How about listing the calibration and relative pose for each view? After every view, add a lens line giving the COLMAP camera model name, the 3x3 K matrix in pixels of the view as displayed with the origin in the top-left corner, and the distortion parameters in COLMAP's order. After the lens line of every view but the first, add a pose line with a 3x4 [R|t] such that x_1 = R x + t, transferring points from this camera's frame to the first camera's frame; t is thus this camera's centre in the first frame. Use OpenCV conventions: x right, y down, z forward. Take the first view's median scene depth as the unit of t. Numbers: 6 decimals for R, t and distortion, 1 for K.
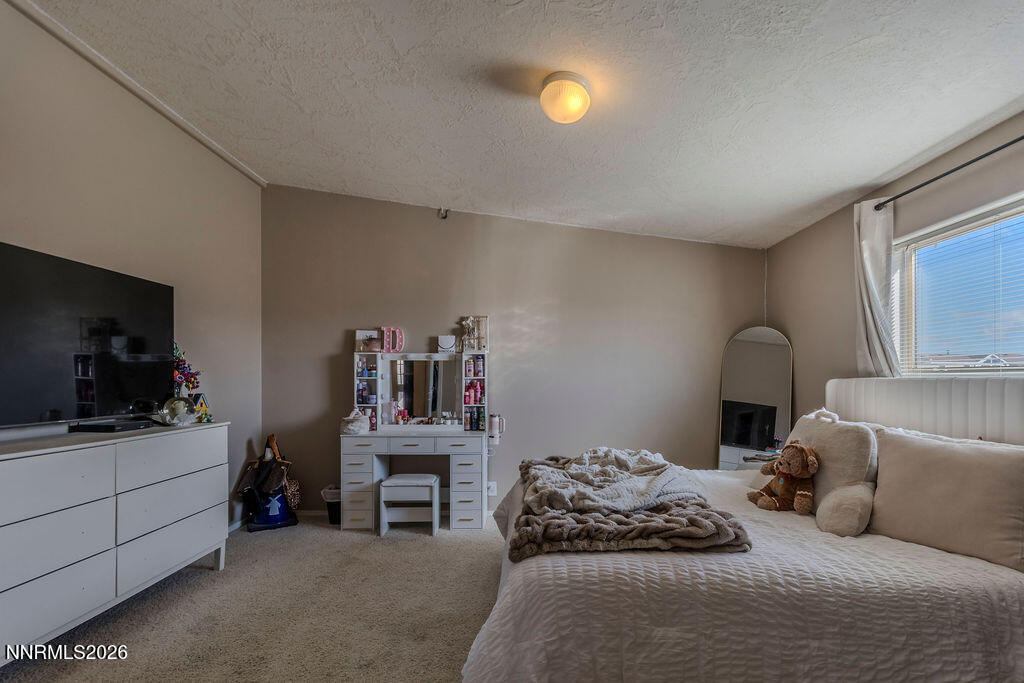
lens RADIAL K [[446.9, 0, 520.8], [0, 446.9, 379.7], [0, 0, 1]] dist [0.010818, -0.005150]
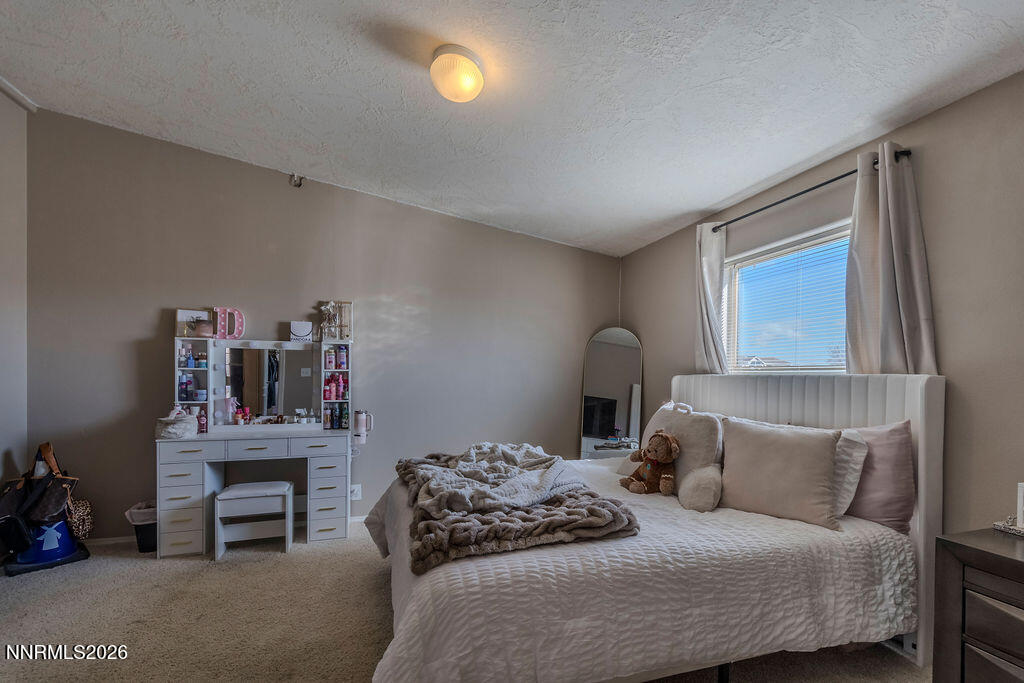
lens RADIAL K [[446.9, 0, 520.8], [0, 446.9, 379.7], [0, 0, 1]] dist [0.010818, -0.005150]
pose [[0.946217, 0.005512, 0.323485, -0.048392], [-0.009771, 0.999886, 0.011543, 0.000689], [-0.323384, -0.014083, 0.946163, 0.035554]]
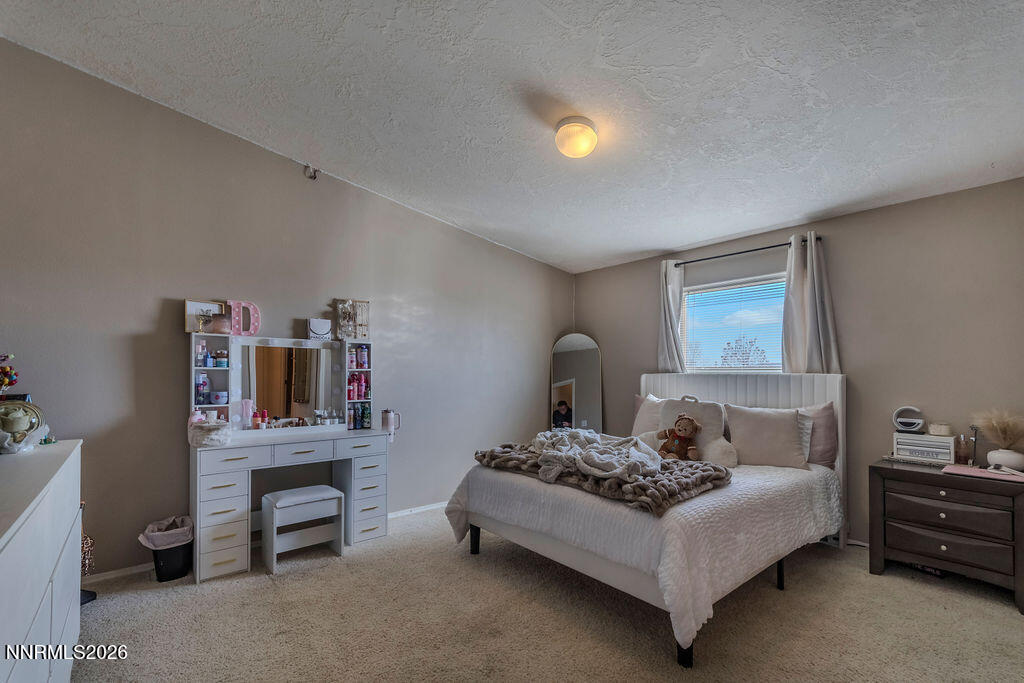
lens RADIAL K [[453.9, 0, 520.4], [0, 453.9, 368.8], [0, 0, 1]] dist [0.003087, -0.000195]
pose [[0.751308, 0.012922, 0.659825, -0.506505], [-0.008510, 0.999915, -0.009893, -0.000134], [-0.659896, 0.001818, 0.751354, 0.123809]]
